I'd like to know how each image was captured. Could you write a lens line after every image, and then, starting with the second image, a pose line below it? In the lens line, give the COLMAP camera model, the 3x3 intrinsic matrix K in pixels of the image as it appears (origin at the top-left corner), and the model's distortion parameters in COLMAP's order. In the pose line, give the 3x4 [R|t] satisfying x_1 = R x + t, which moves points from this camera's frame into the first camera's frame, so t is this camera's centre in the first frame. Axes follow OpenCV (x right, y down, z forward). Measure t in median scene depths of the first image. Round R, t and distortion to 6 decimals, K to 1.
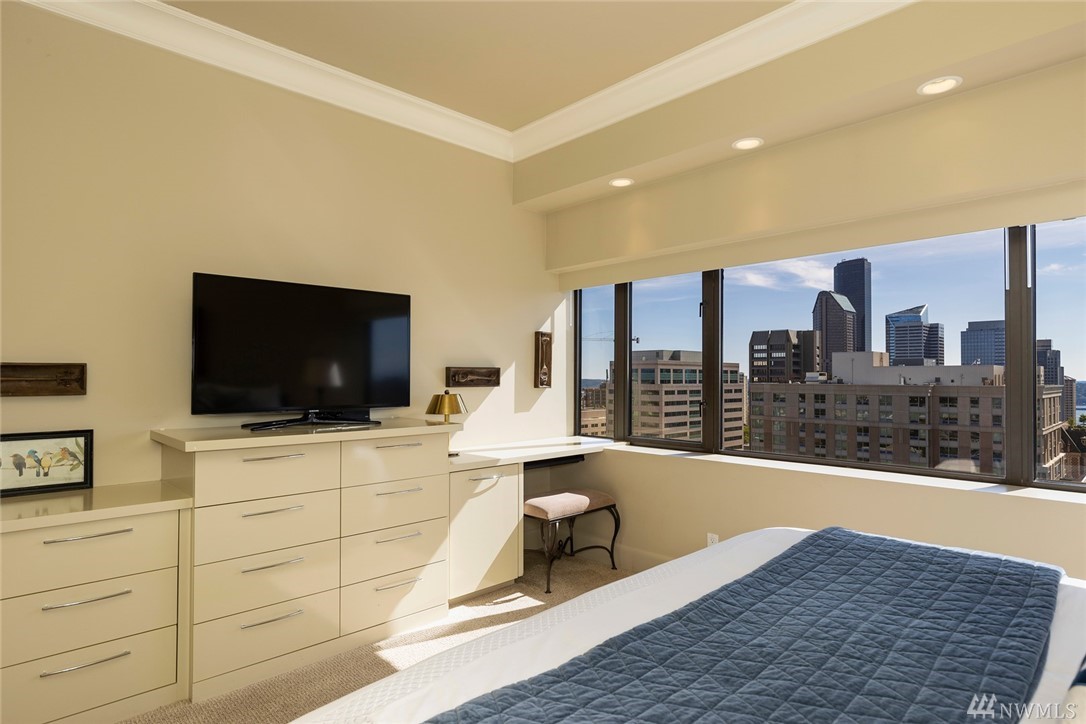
lens RADIAL K [[591.5, 0, 543.0], [0, 591.5, 362.0], [0, 0, 1]] dist [-0.000538, -0.000134]
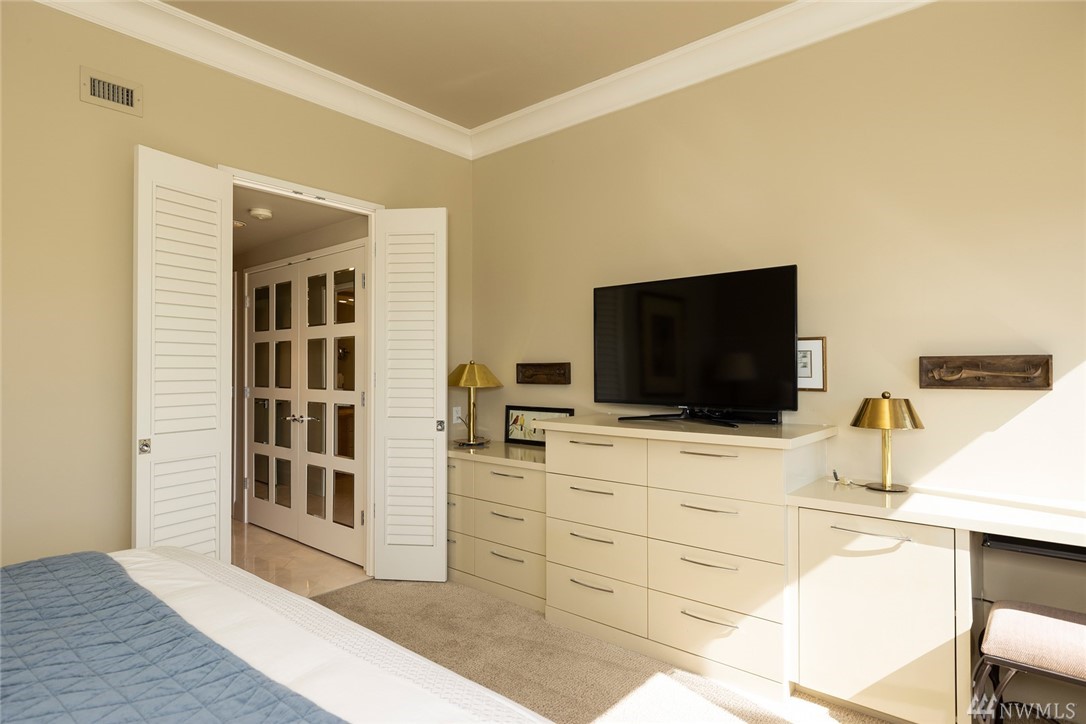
lens RADIAL K [[591.5, 0, 543.0], [0, 591.5, 362.0], [0, 0, 1]] dist [-0.000538, -0.000134]
pose [[0.099860, -0.015761, -0.994877, 0.491478], [0.025007, 0.999598, -0.013326, 0.014071], [0.994687, -0.023548, 0.100215, 0.591369]]
